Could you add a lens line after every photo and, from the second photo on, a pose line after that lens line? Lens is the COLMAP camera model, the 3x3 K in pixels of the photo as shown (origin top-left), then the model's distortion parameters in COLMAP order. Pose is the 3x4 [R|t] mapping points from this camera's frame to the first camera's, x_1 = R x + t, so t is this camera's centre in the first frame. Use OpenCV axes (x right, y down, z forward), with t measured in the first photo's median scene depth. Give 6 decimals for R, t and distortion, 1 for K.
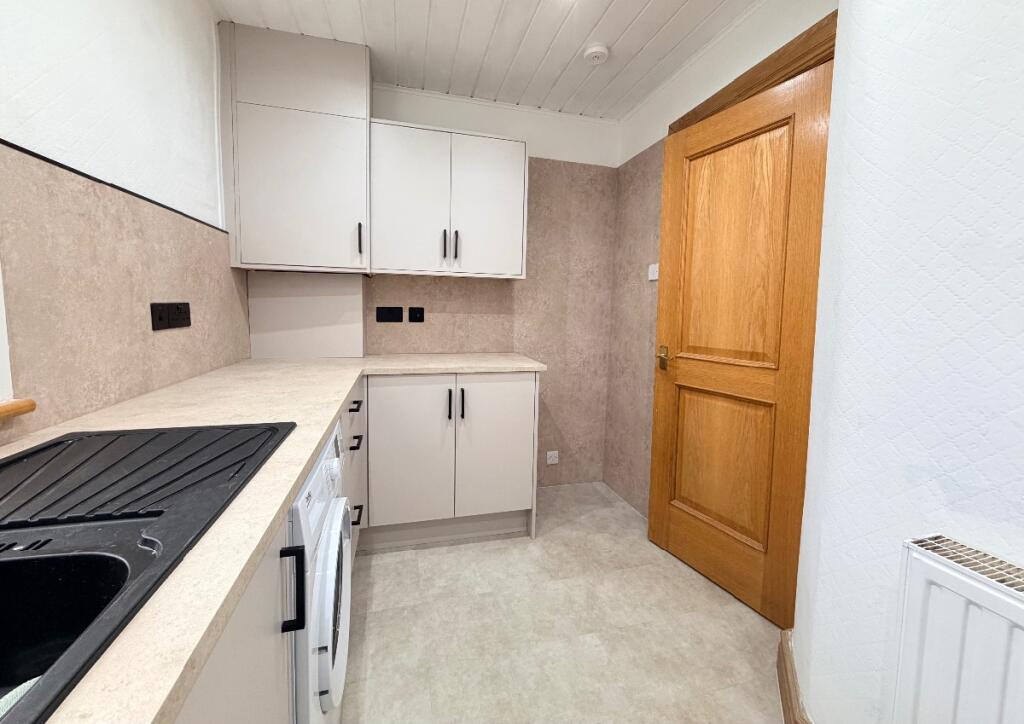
lens RADIAL K [[419.4, 0, 512.0], [0, 419.4, 362.0], [0, 0, 1]] dist [-0.000187, -0.000035]
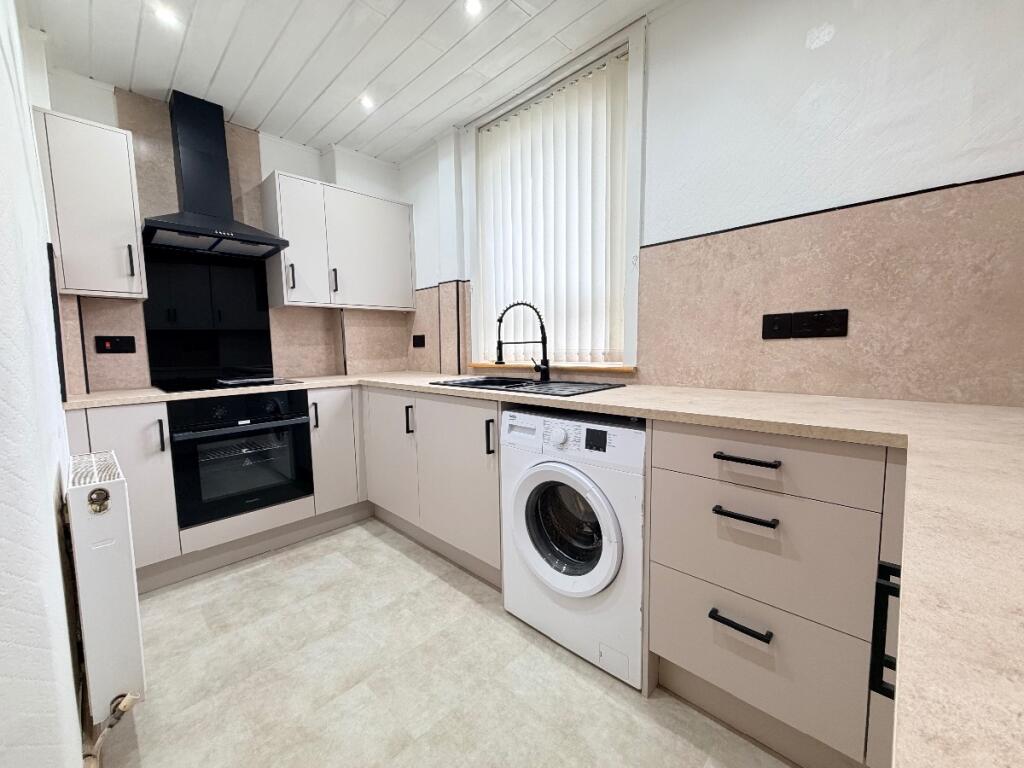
lens RADIAL K [[412.8, 0, 512.0], [0, 412.8, 384.0], [0, 0, 1]] dist [0.000029, -0.000003]
pose [[-0.861410, 0.053611, -0.505072, 0.302431], [-0.056871, 0.977980, 0.200802, -0.142022], [0.504716, 0.201698, -0.839393, 1.623032]]
